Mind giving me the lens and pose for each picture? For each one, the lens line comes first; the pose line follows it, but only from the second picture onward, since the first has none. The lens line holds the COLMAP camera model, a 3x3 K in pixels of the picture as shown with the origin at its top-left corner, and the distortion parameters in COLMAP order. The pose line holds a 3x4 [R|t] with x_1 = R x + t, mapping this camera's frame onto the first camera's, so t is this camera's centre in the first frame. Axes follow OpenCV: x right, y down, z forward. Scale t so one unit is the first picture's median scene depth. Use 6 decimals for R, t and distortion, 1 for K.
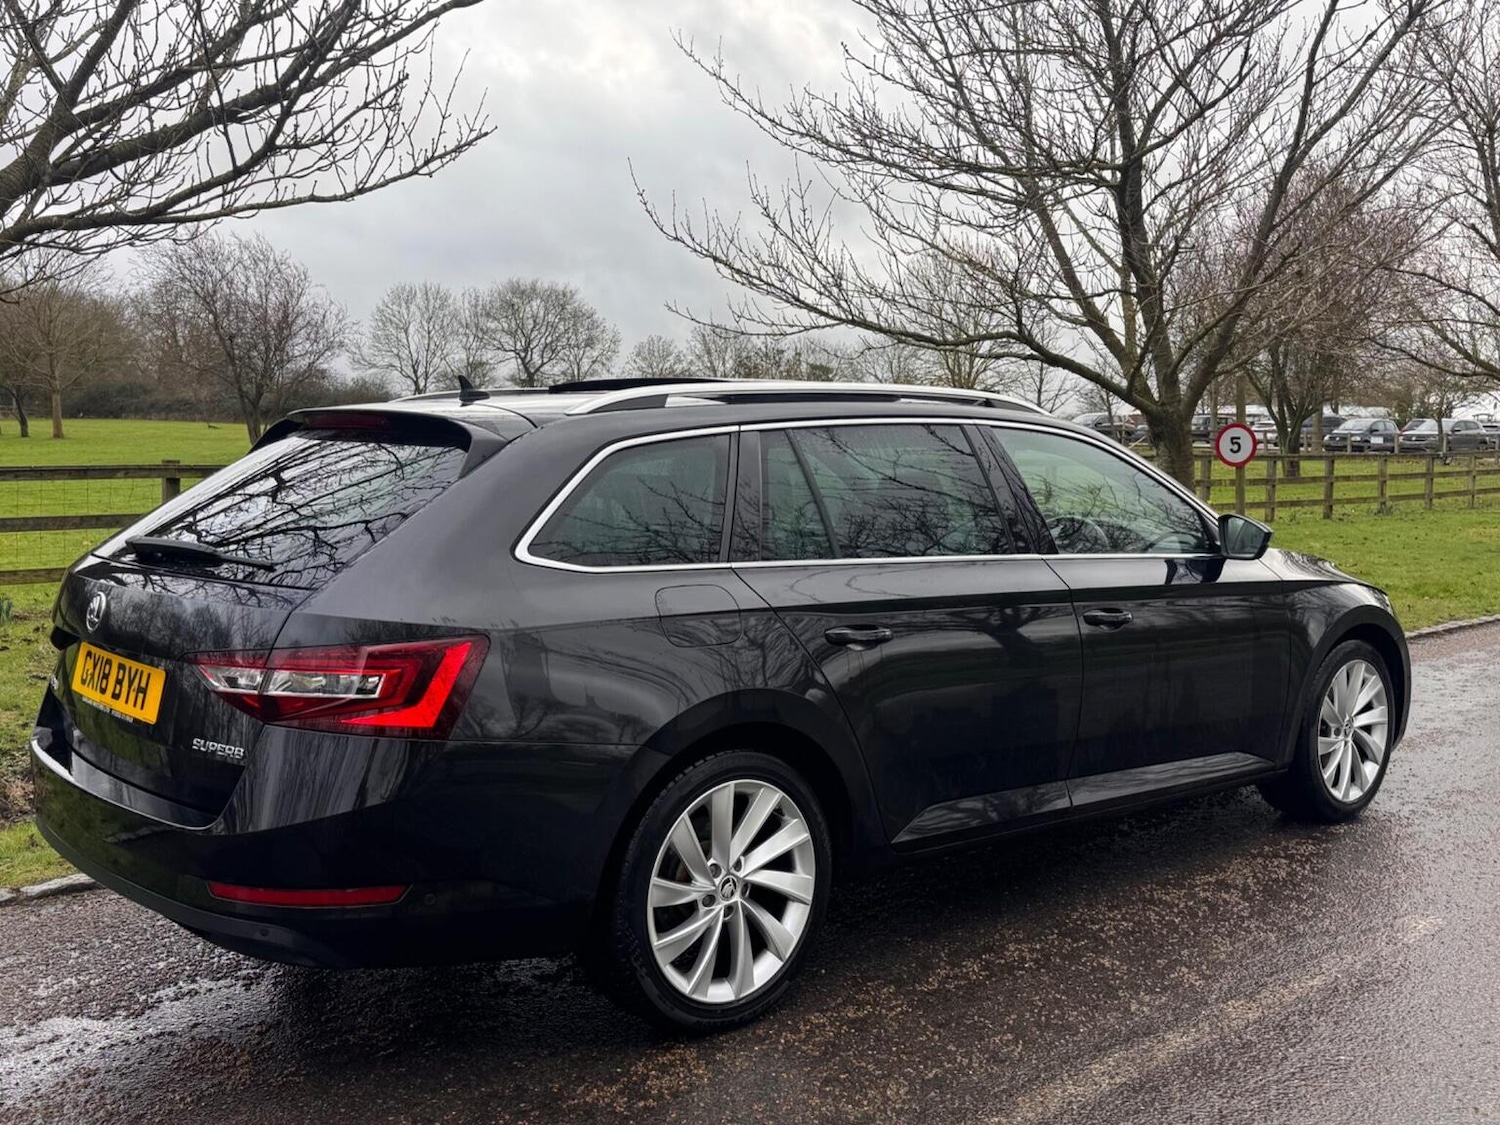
lens RADIAL K [[1442.4, 0, 727.4], [0, 1442.4, 567.2], [0, 0, 1]] dist [0.158424, -0.303287]
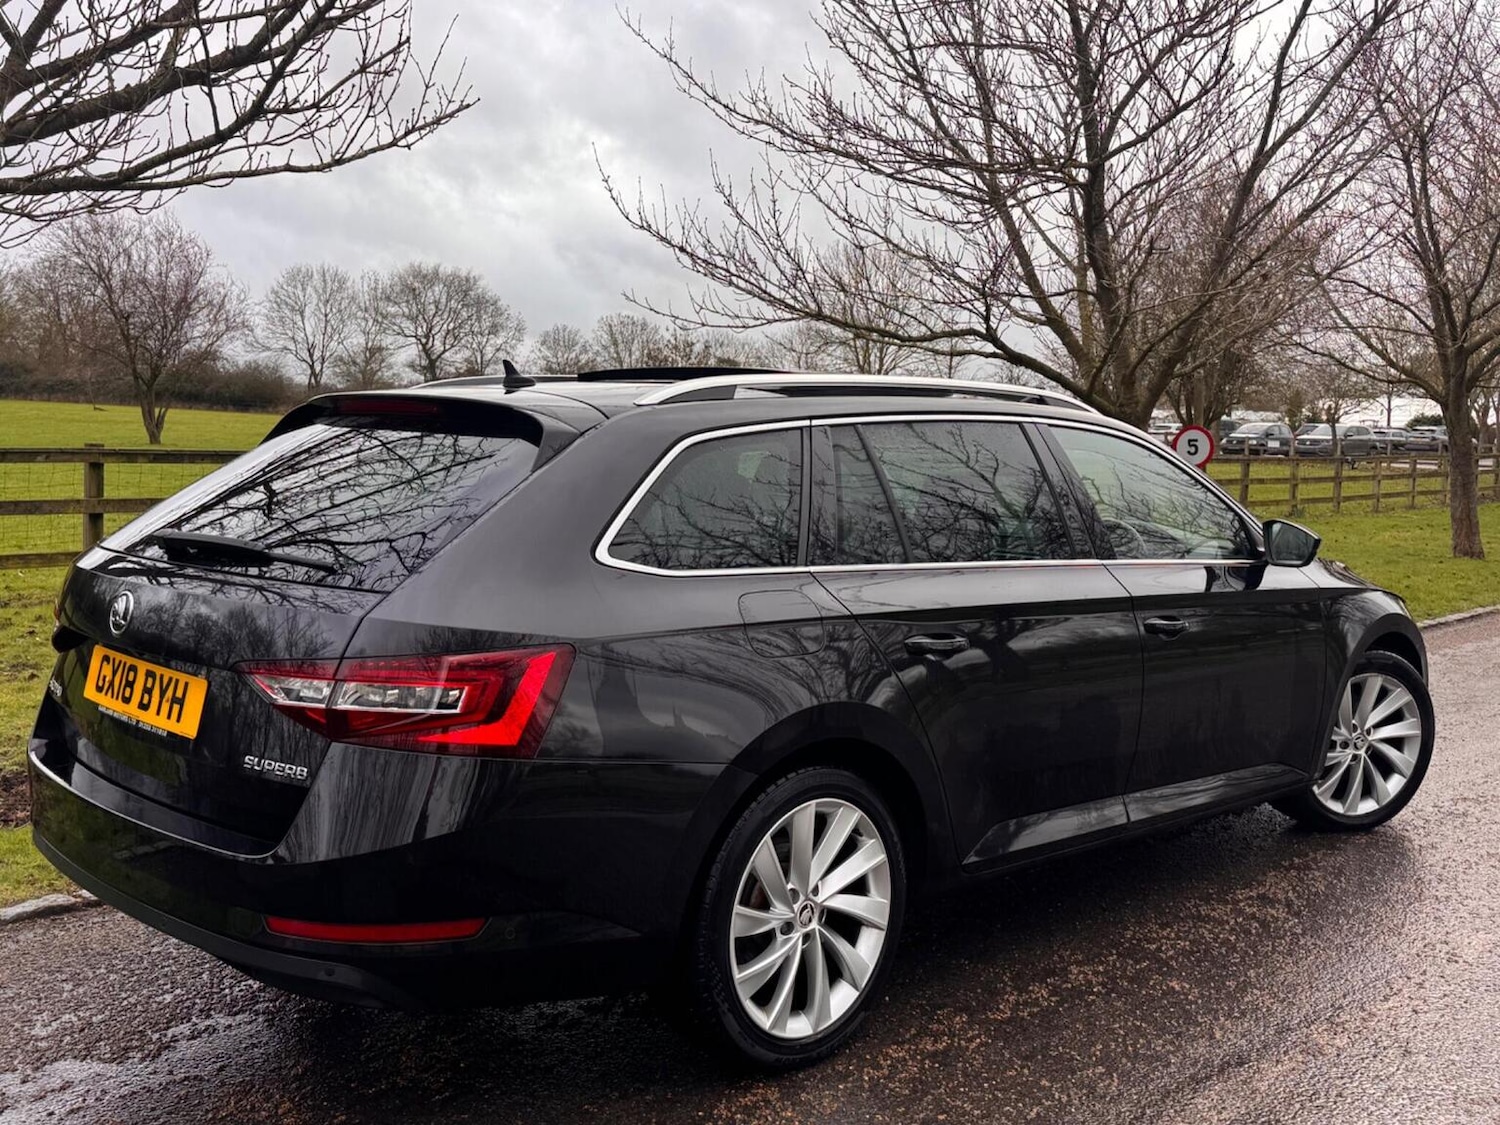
lens RADIAL K [[1442.4, 0, 727.4], [0, 1442.4, 567.2], [0, 0, 1]] dist [0.158424, -0.303287]
pose [[0.997191, 0.010898, 0.074101, -0.087106], [-0.011261, 0.999927, 0.004477, -0.004317], [-0.074047, -0.005299, 0.997241, 0.051182]]
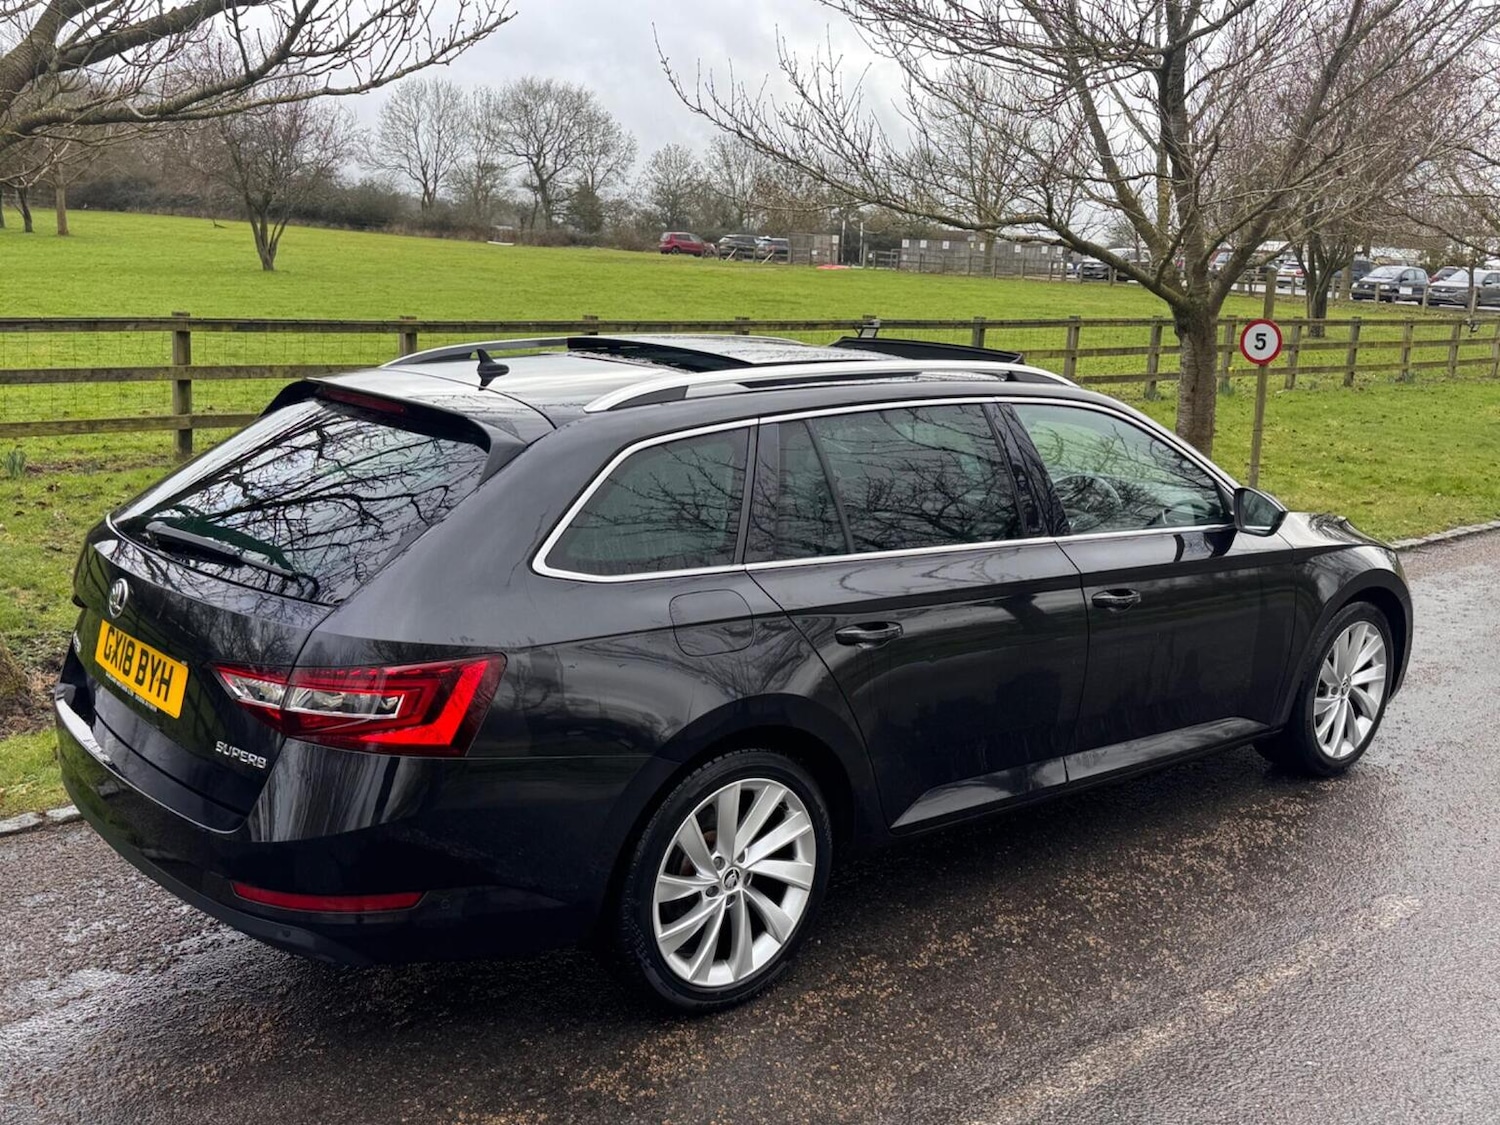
lens RADIAL K [[1442.4, 0, 727.4], [0, 1442.4, 567.2], [0, 0, 1]] dist [0.158424, -0.303287]
pose [[0.999298, 0.037399, -0.002355, -0.005769], [-0.036775, 0.990814, 0.130135, -0.095898], [0.007200, -0.129957, 0.991493, 0.000859]]
